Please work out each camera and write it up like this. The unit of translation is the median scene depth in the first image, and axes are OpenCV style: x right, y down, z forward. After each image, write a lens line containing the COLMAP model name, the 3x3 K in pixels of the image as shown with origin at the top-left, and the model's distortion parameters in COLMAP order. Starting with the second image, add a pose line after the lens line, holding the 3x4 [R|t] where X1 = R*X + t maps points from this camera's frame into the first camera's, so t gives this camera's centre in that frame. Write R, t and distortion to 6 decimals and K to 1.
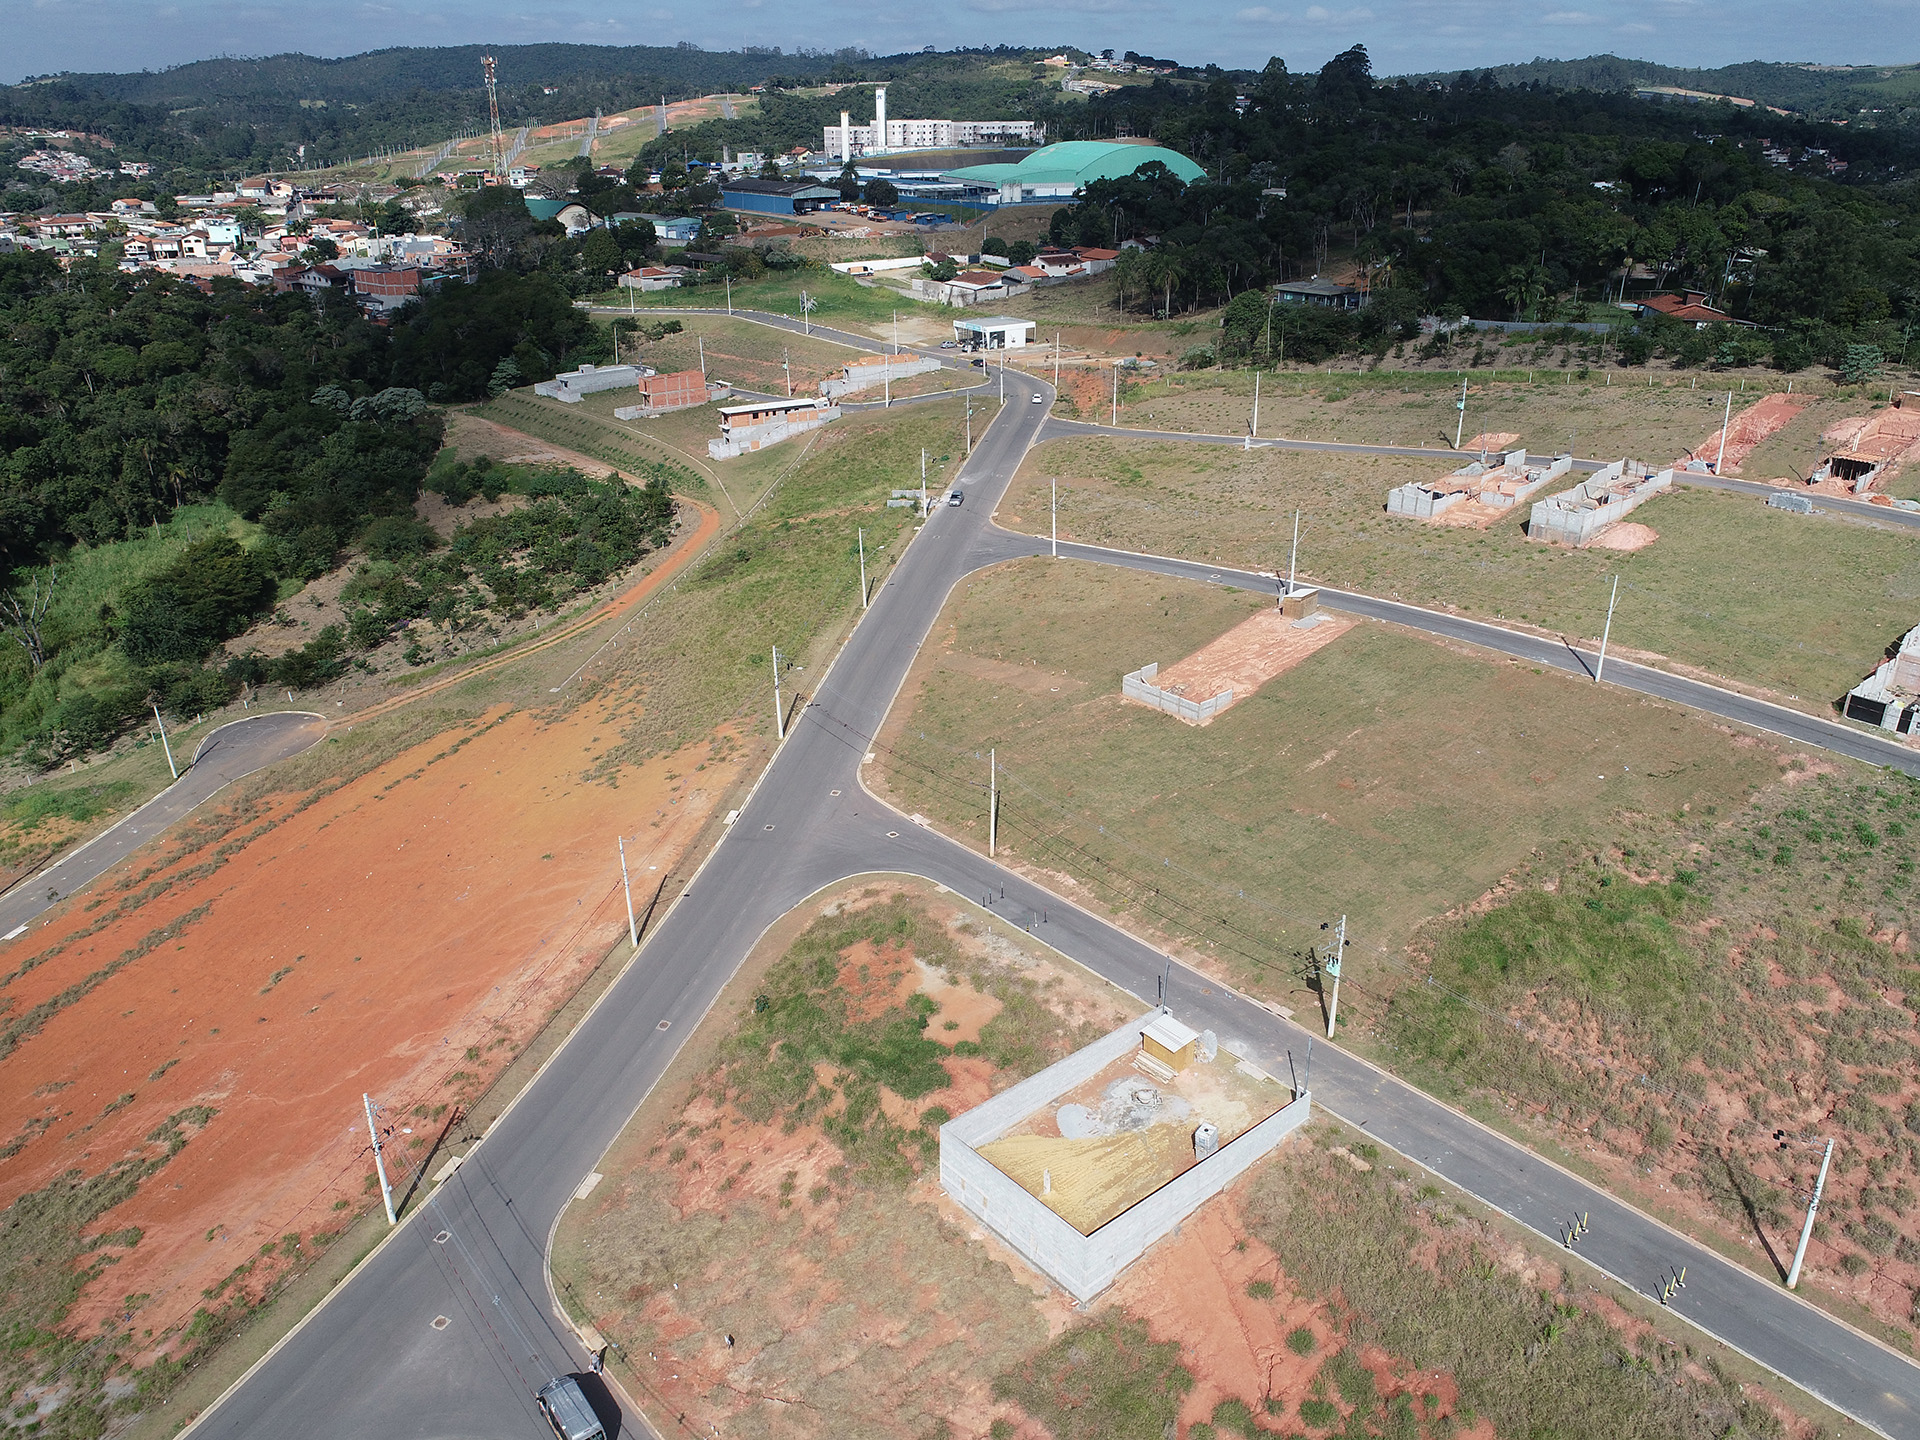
lens RADIAL K [[1450.8, 0, 960.5], [0, 1450.8, 723.8], [0, 0, 1]] dist [0.001374, -0.000787]
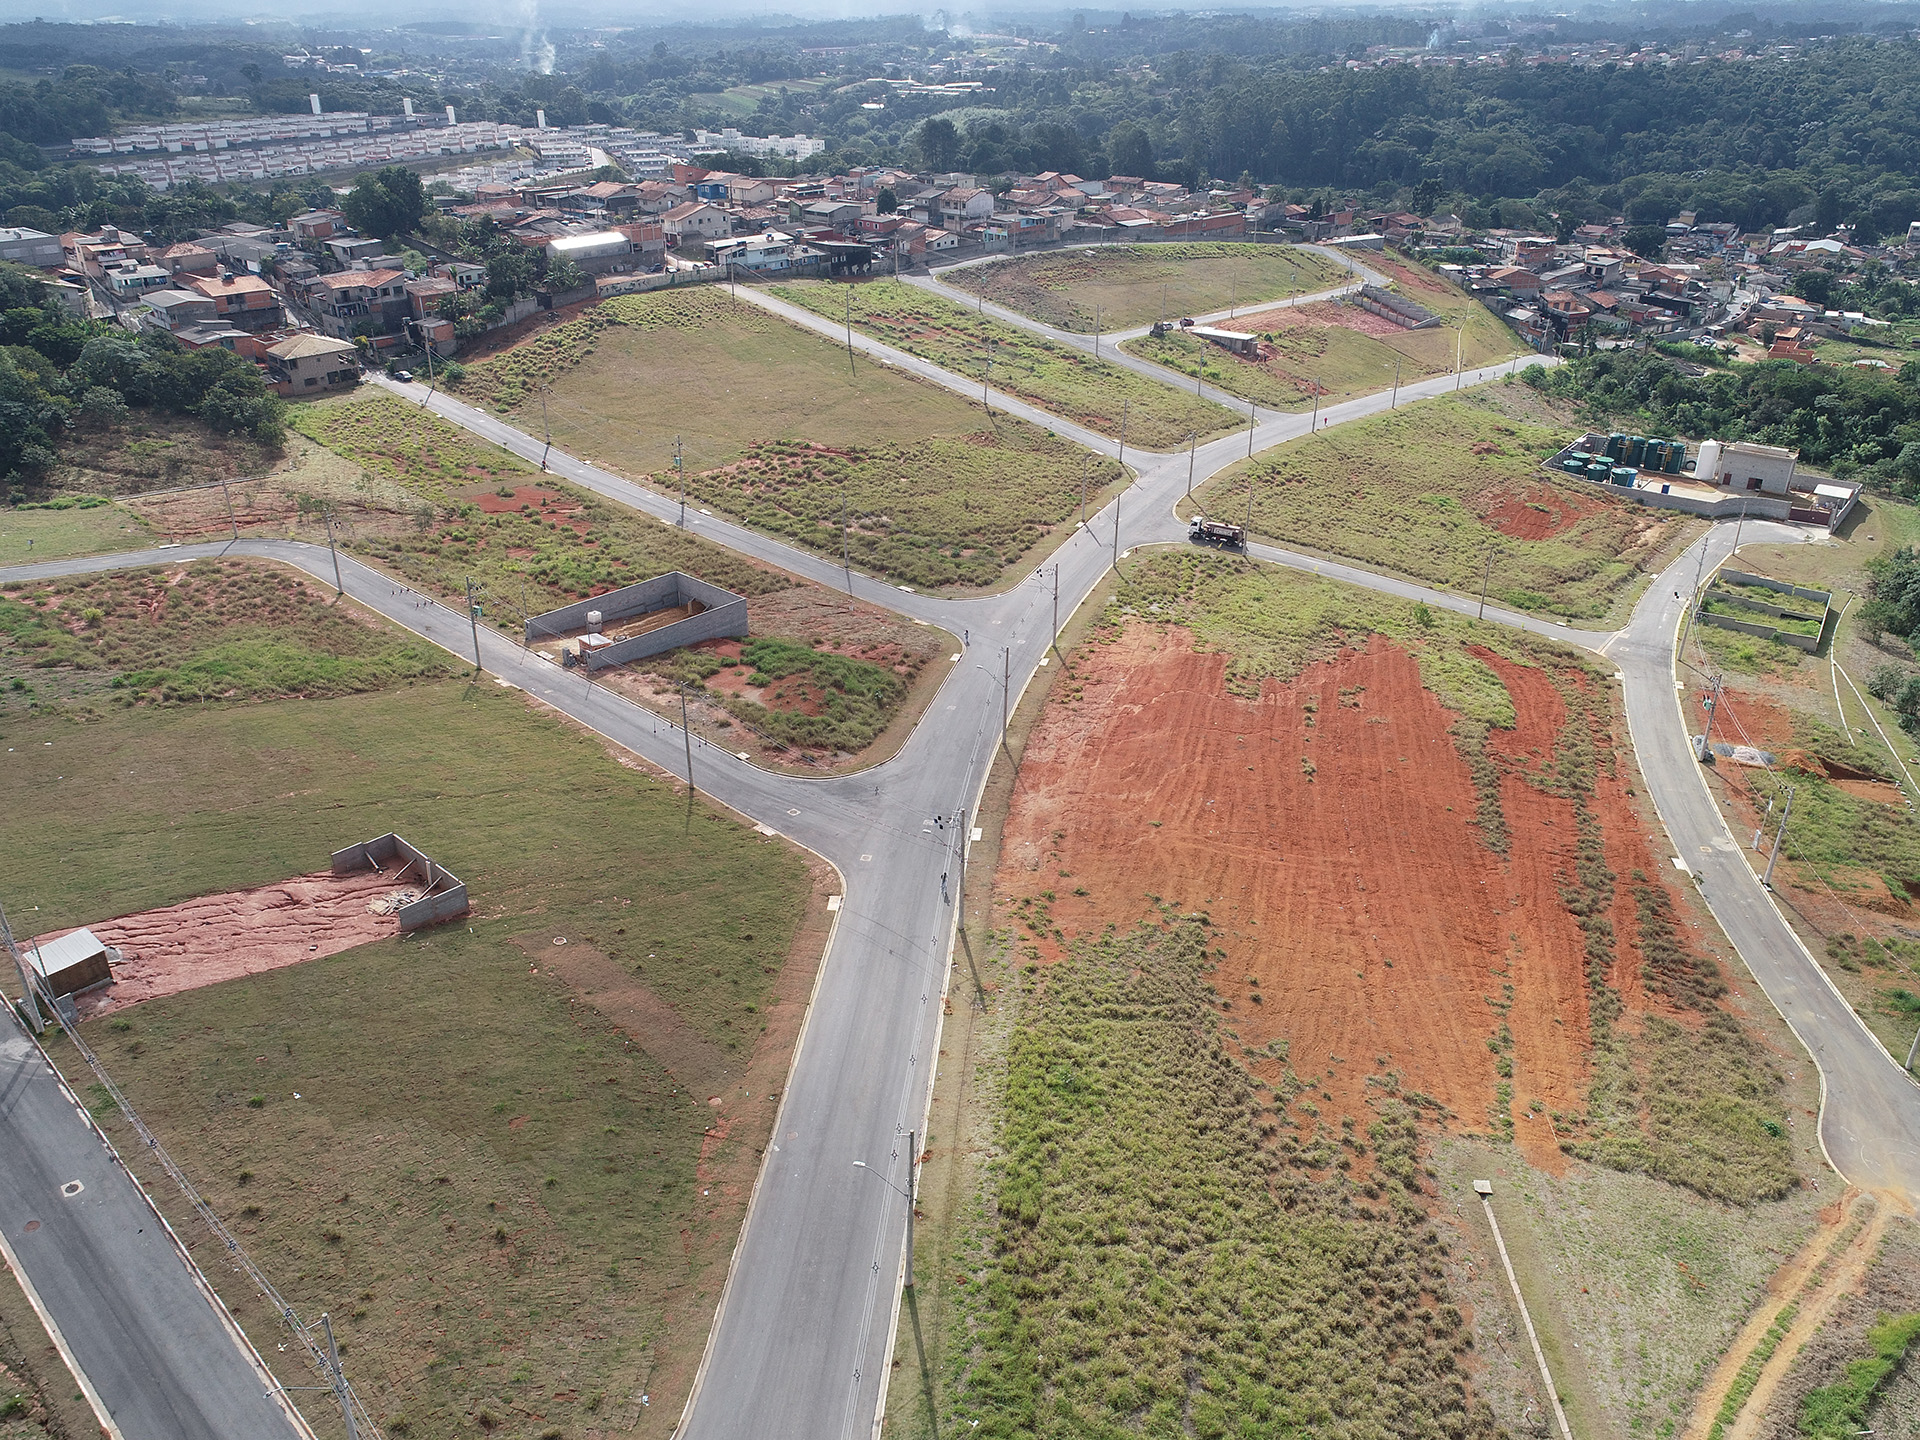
lens RADIAL K [[1450.8, 0, 960.5], [0, 1450.8, 723.8], [0, 0, 1]] dist [0.001374, -0.000787]
pose [[-0.994008, 0.052823, -0.095695, -0.030138], [-0.039728, 0.641014, 0.766500, -0.312361], [0.101830, 0.765709, -0.635075, 0.706523]]
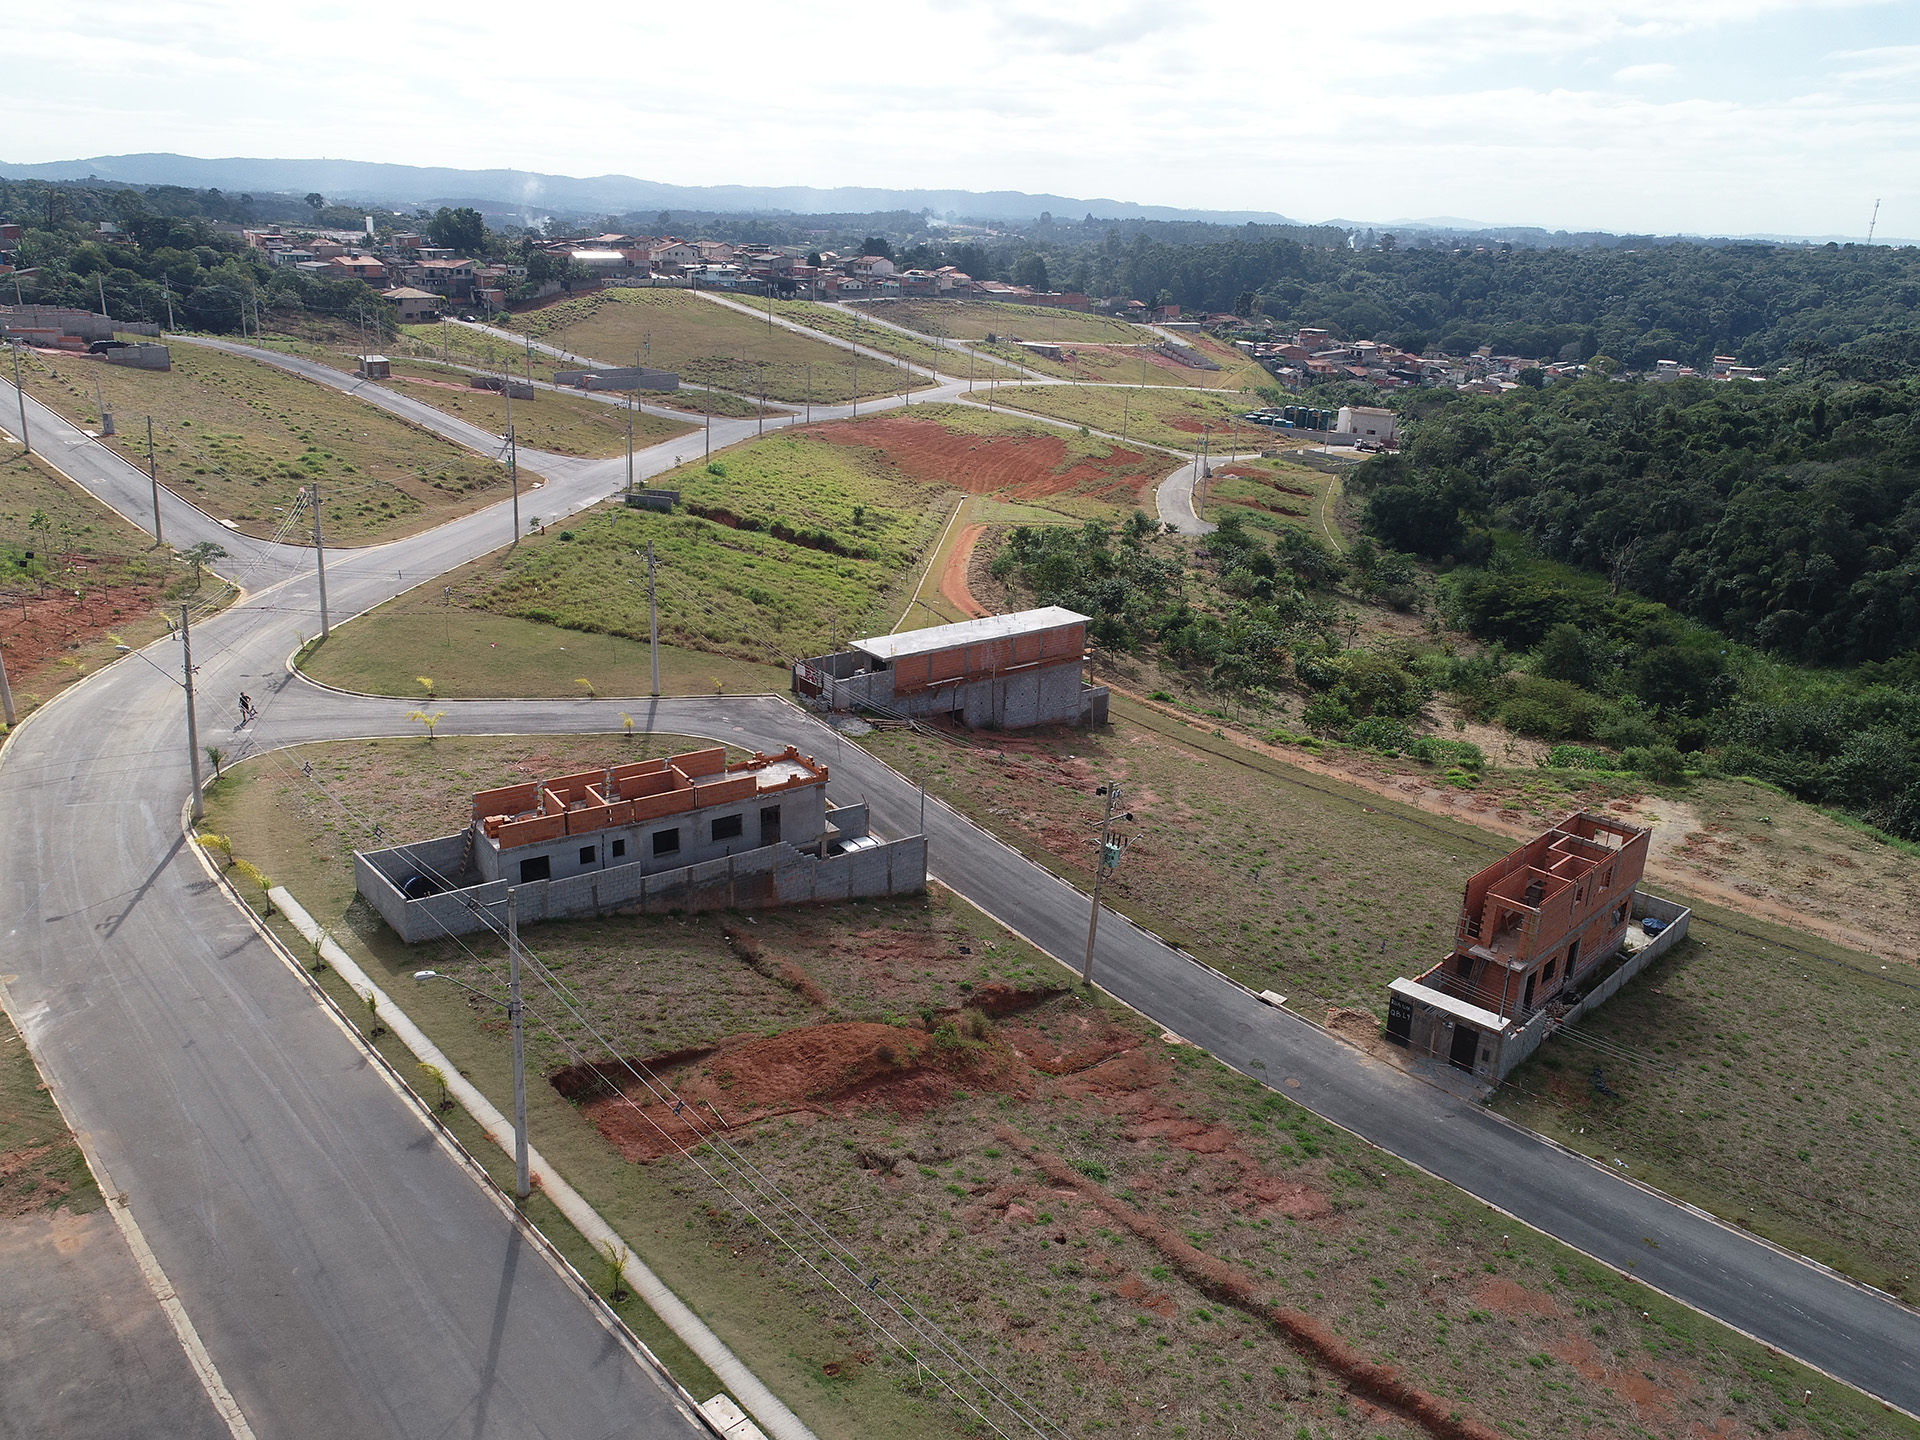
lens RADIAL K [[1450.8, 0, 960.5], [0, 1450.8, 723.8], [0, 0, 1]] dist [0.001374, -0.000787]
pose [[-0.992934, 0.002058, -0.118648, -0.077334], [-0.079822, 0.728257, 0.680640, -0.428809], [0.087807, 0.685301, -0.722947, 1.204796]]
